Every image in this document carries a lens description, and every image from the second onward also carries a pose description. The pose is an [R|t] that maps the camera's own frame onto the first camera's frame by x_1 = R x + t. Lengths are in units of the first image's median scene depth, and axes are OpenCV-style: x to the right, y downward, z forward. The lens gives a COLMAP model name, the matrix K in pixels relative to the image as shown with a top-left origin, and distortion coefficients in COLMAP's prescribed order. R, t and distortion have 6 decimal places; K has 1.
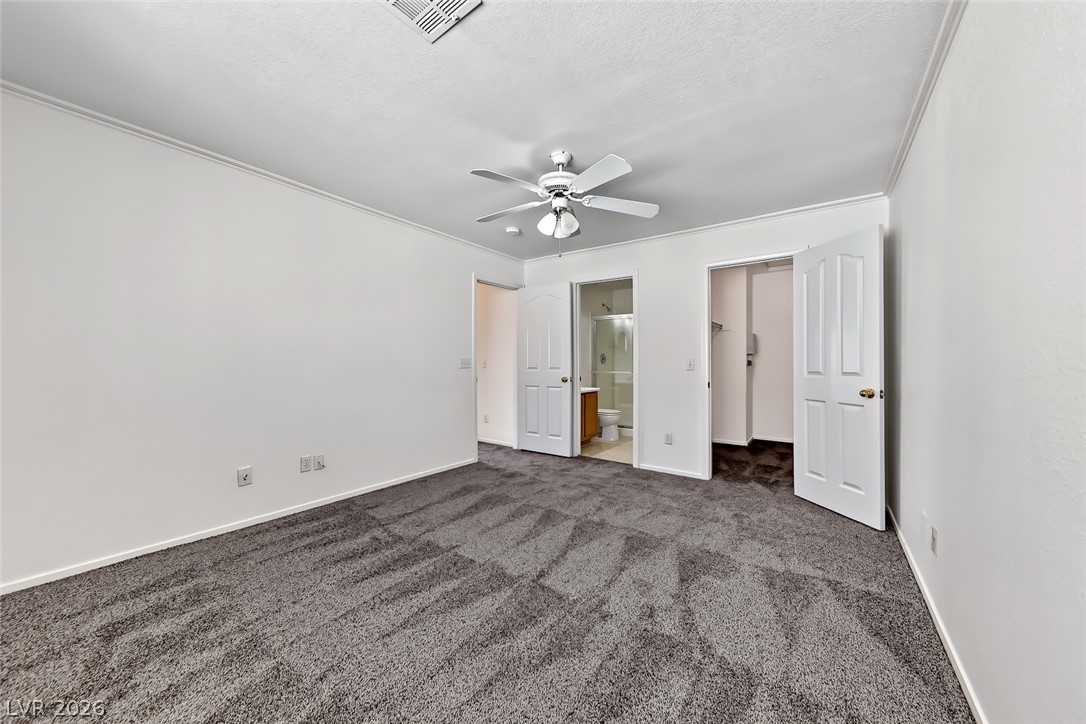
lens RADIAL K [[381.6, 0, 542.4], [0, 381.6, 362.4], [0, 0, 1]] dist [0.001468, -0.000330]
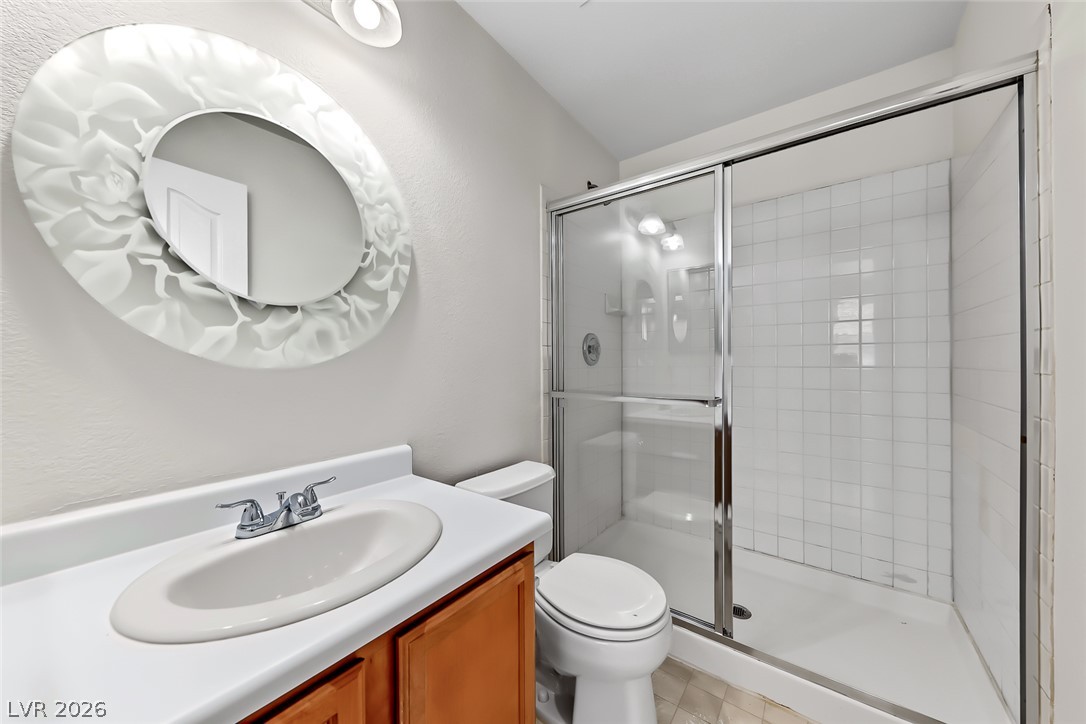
lens RADIAL K [[381.6, 0, 543.2], [0, 381.6, 362.8], [0, 0, 1]] dist [0.001468, -0.000330]
pose [[0.999988, -0.003840, -0.002947, 0.119003], [0.003840, 0.999993, -0.000145, 0.002040], [0.002947, 0.000133, 0.999996, 0.670367]]
